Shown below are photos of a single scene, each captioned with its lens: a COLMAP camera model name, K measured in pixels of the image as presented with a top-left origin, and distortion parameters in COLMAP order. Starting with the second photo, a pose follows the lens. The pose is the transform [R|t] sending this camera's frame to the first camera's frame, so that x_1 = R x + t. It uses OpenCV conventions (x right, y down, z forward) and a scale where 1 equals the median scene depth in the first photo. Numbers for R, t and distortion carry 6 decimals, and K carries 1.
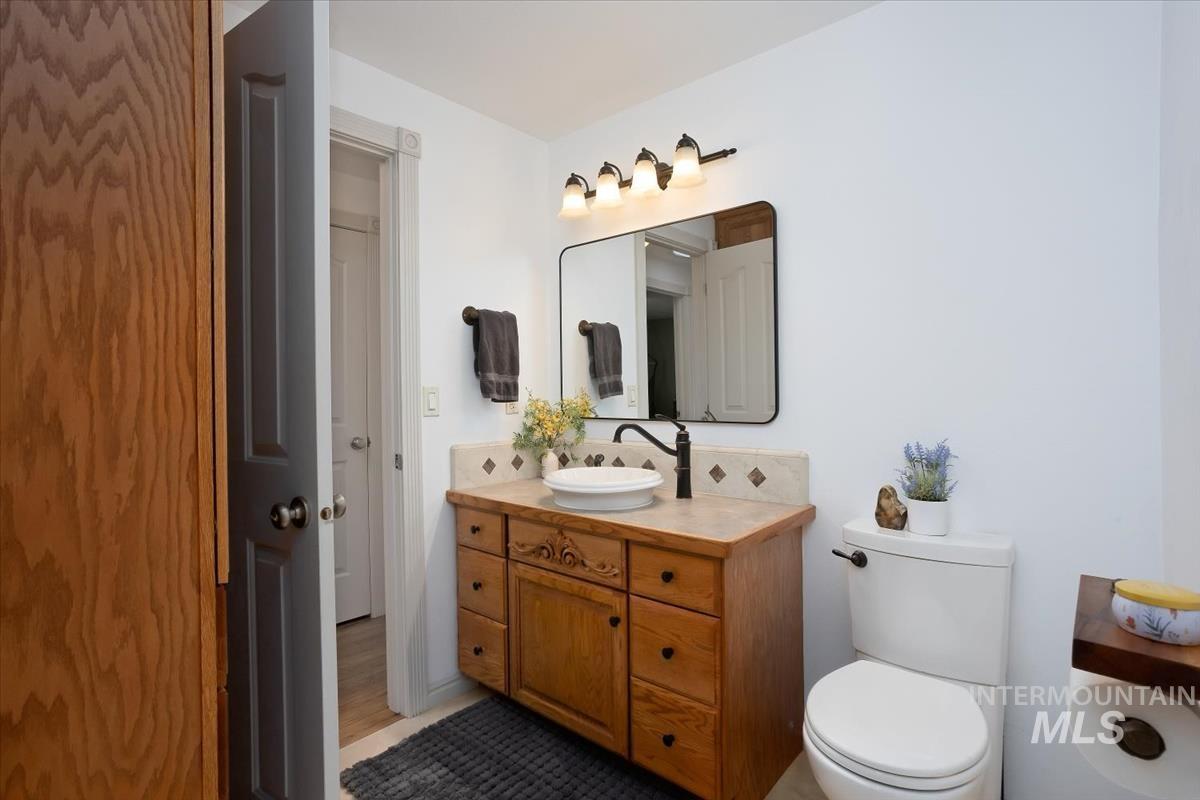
lens RADIAL K [[580.5, 0, 601.7], [0, 580.5, 396.6], [0, 0, 1]] dist [-0.019162, 0.006239]
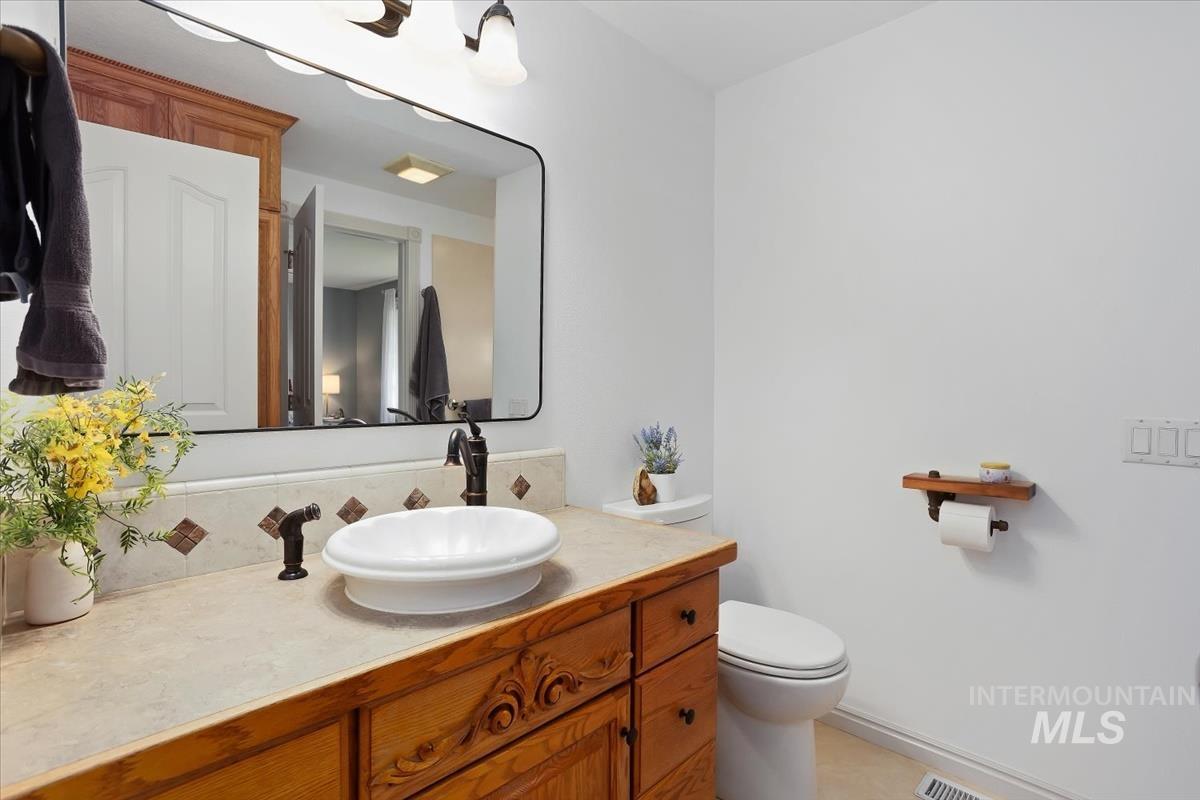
lens RADIAL K [[580.5, 0, 601.3], [0, 580.5, 400.6], [0, 0, 1]] dist [-0.019162, 0.006239]
pose [[0.061342, -0.009555, 0.998071, -0.548950], [0.003452, 0.999950, 0.009361, 0.014656], [-0.998111, 0.002871, 0.061372, 0.897488]]
